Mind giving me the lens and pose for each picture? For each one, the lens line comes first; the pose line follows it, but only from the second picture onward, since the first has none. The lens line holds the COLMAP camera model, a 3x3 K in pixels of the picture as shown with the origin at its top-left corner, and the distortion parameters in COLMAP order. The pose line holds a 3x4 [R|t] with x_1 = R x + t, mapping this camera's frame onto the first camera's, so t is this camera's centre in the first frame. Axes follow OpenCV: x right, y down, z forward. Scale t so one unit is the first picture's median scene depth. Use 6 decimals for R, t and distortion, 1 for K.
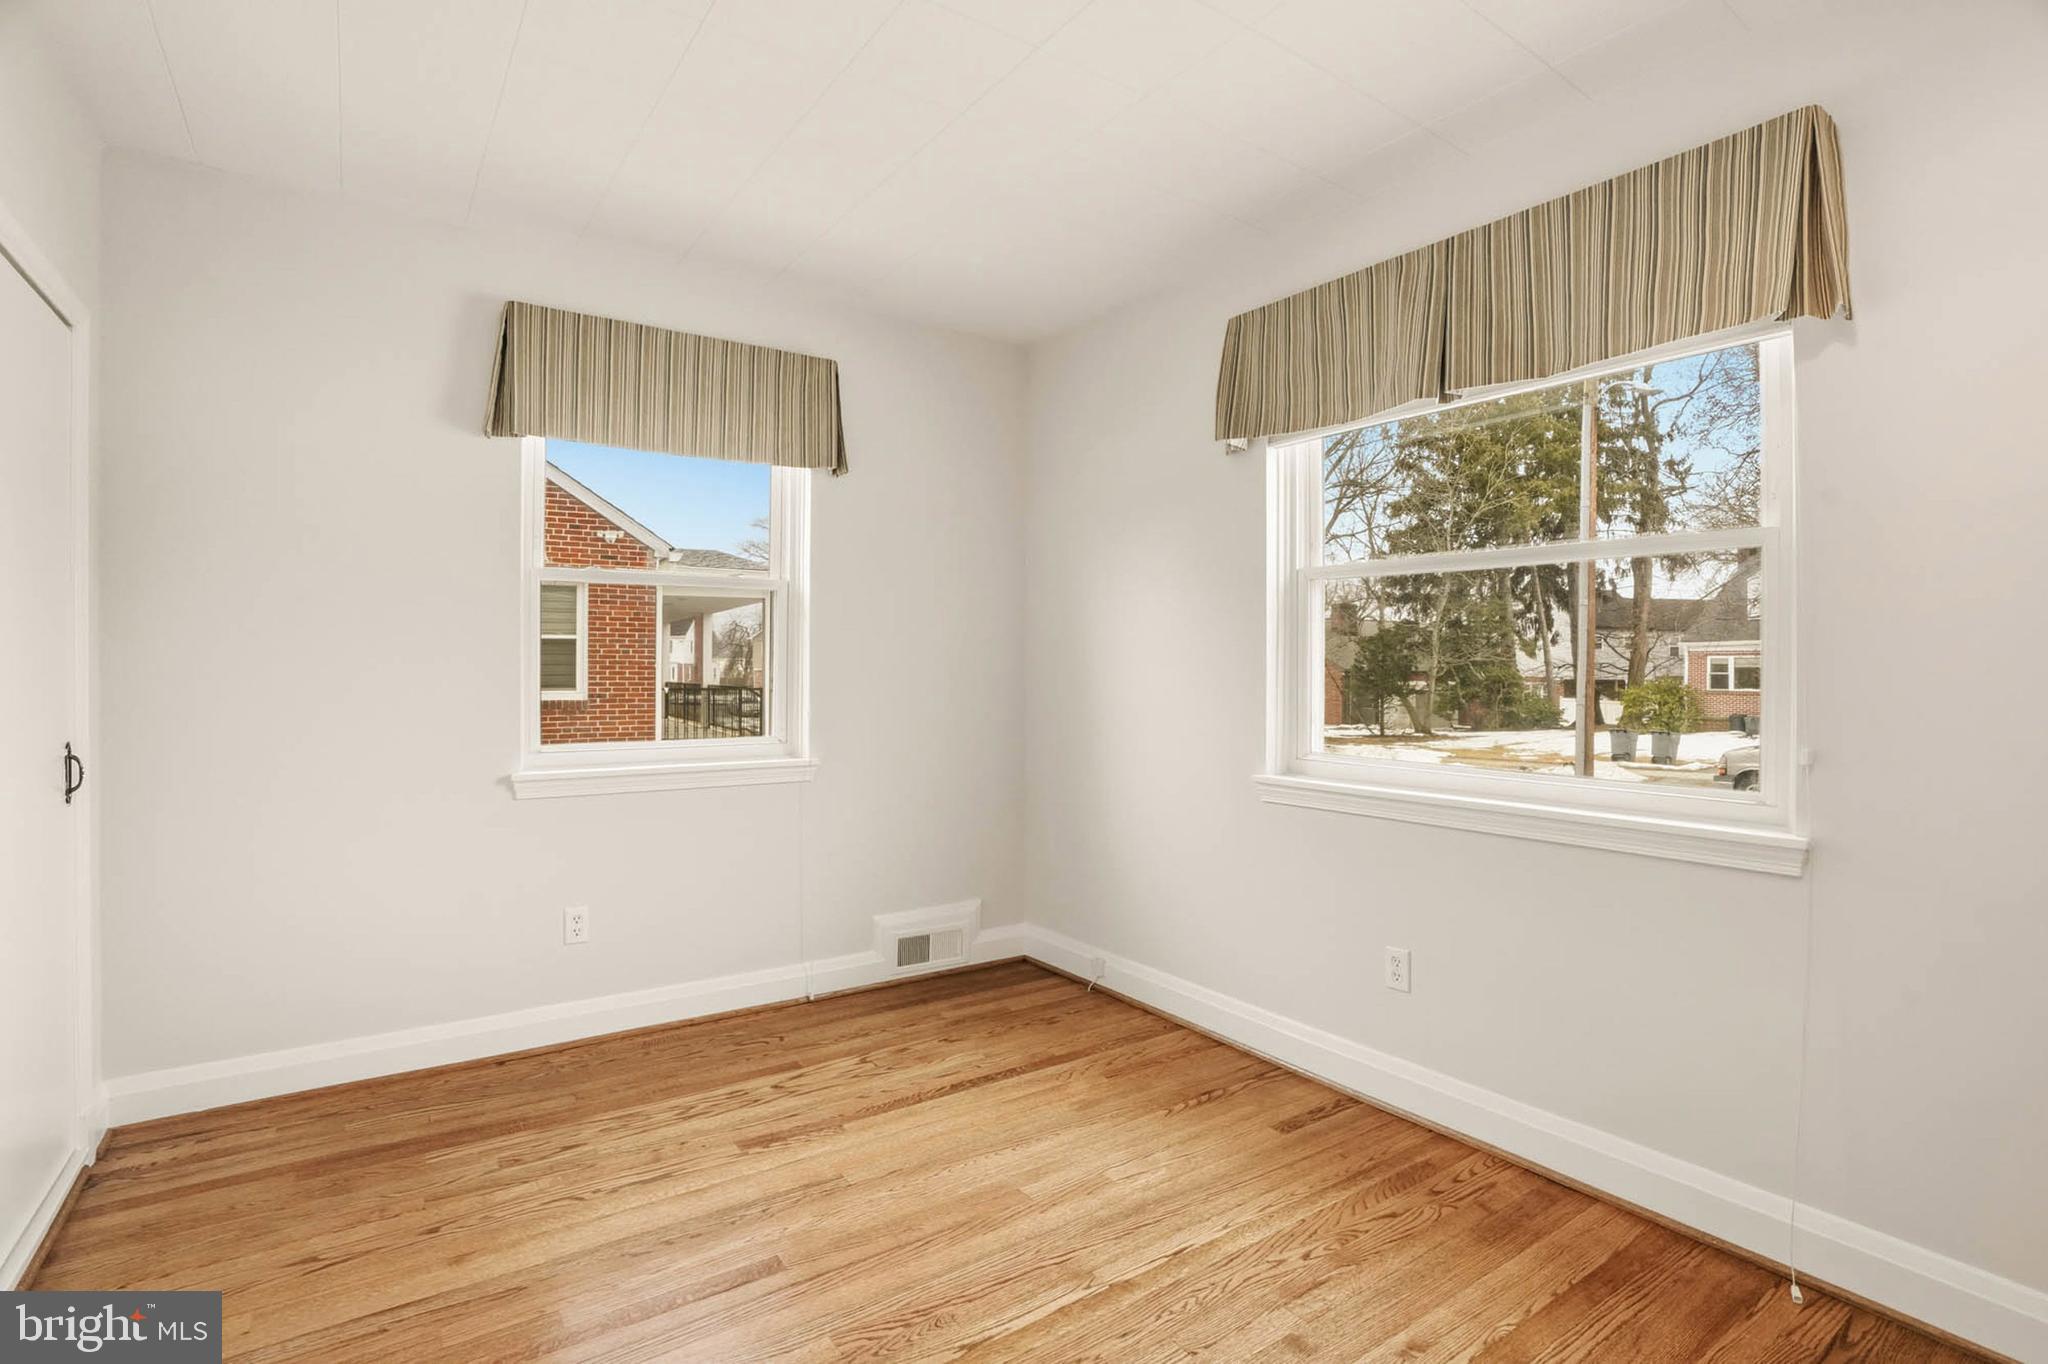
lens RADIAL K [[961.0, 0, 1019.1], [0, 961.0, 669.3], [0, 0, 1]] dist [-0.049648, 0.014091]
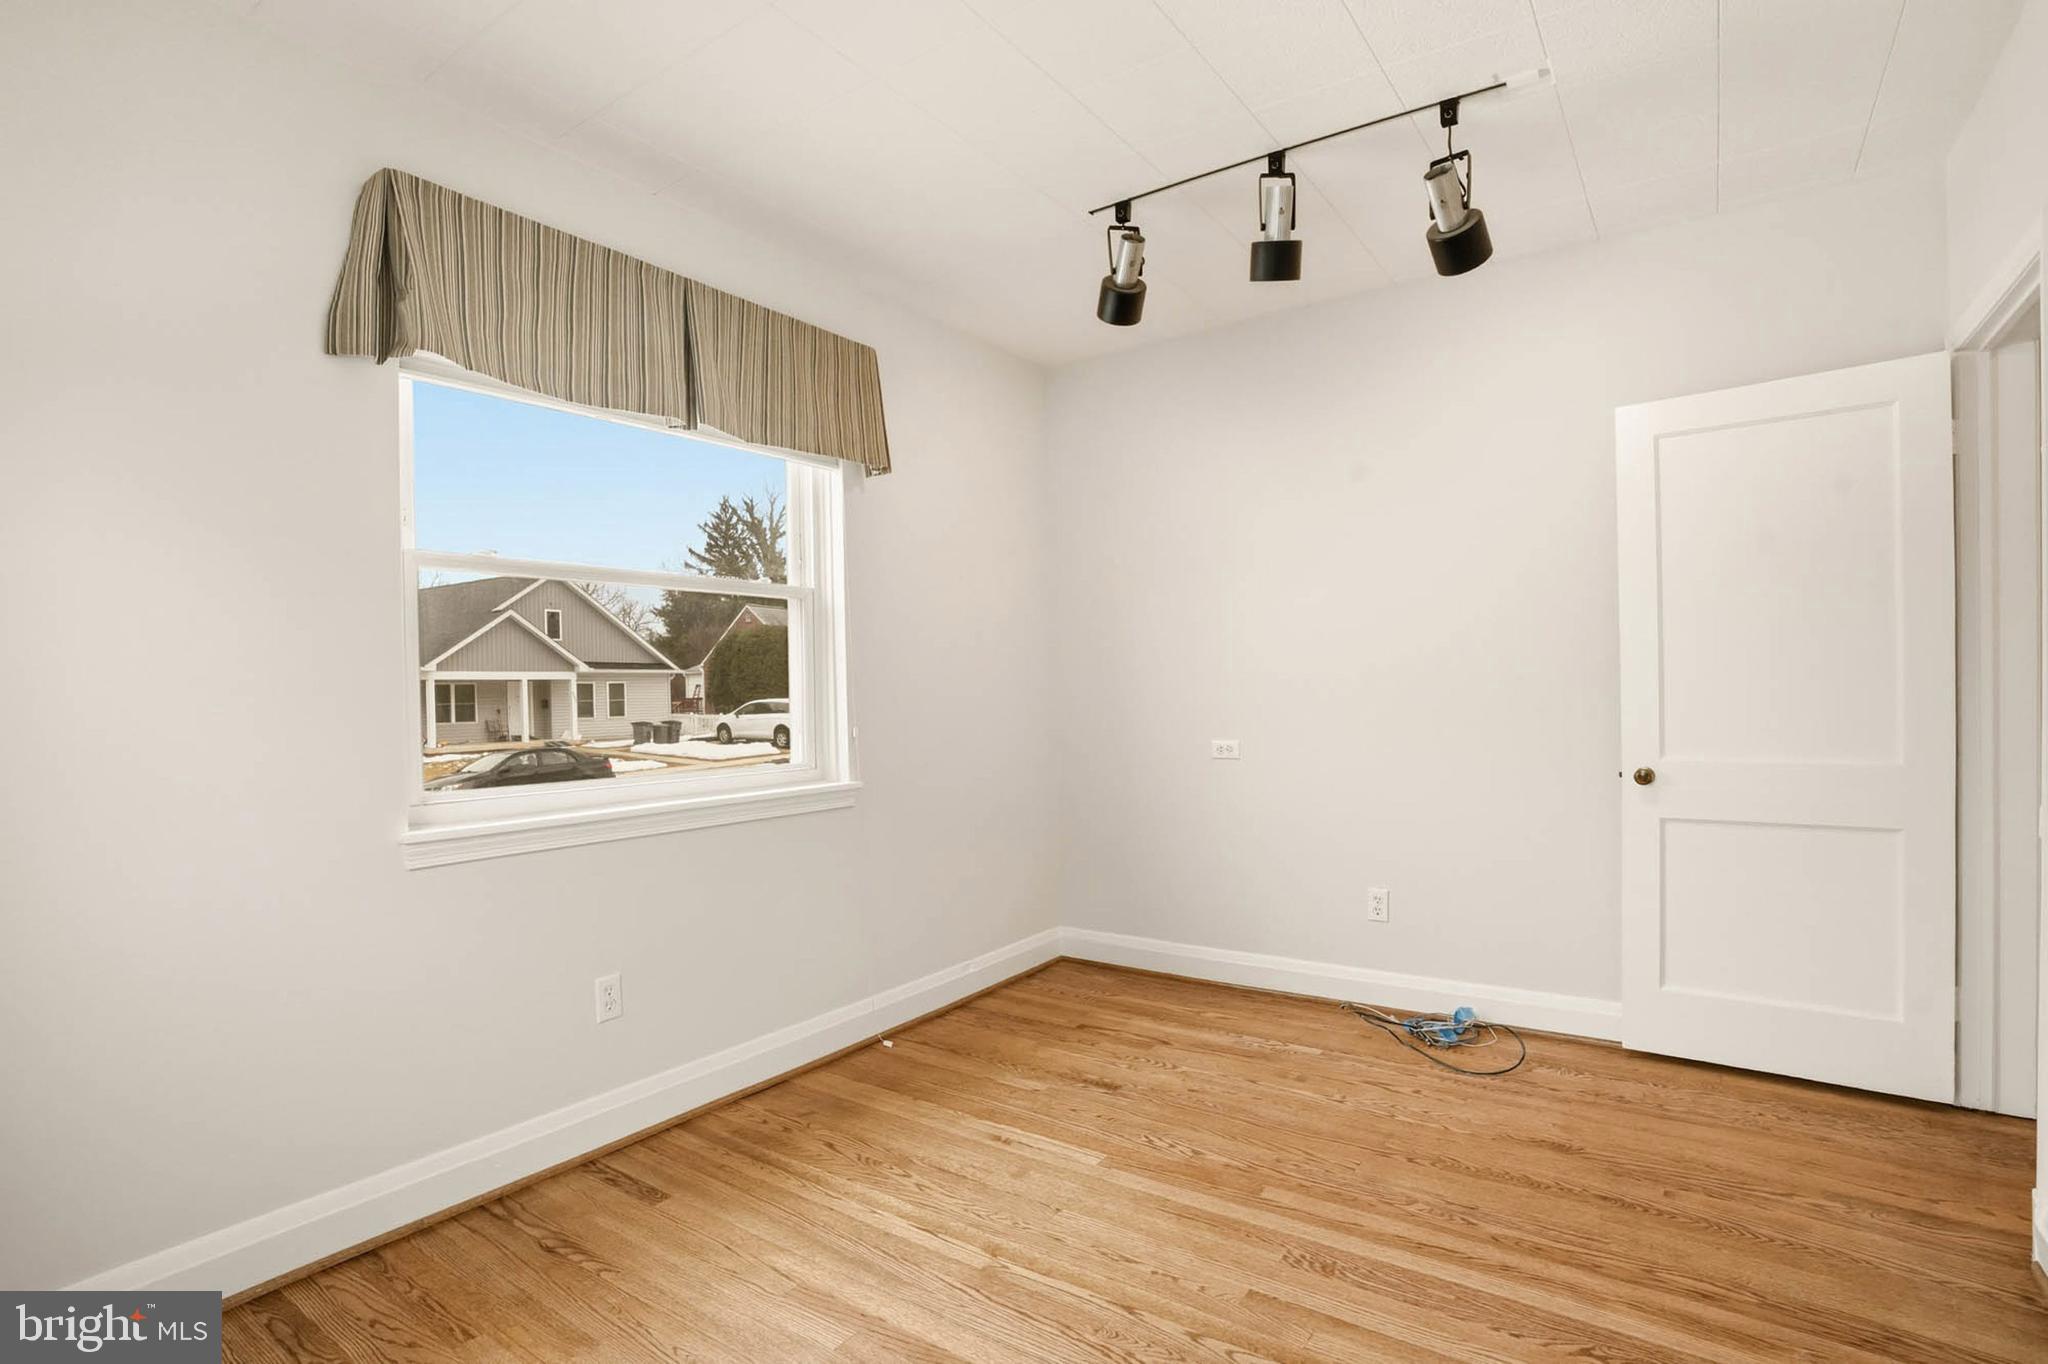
lens RADIAL K [[1018.1, 0, 1024.0], [0, 1018.1, 682.0], [0, 0, 1]] dist [-0.058330, 0.017155]
pose [[-0.330910, -0.006292, 0.943641, -0.828025], [0.005574, 0.999947, 0.008623, -0.009677], [-0.943646, 0.008113, -0.330858, 1.126408]]
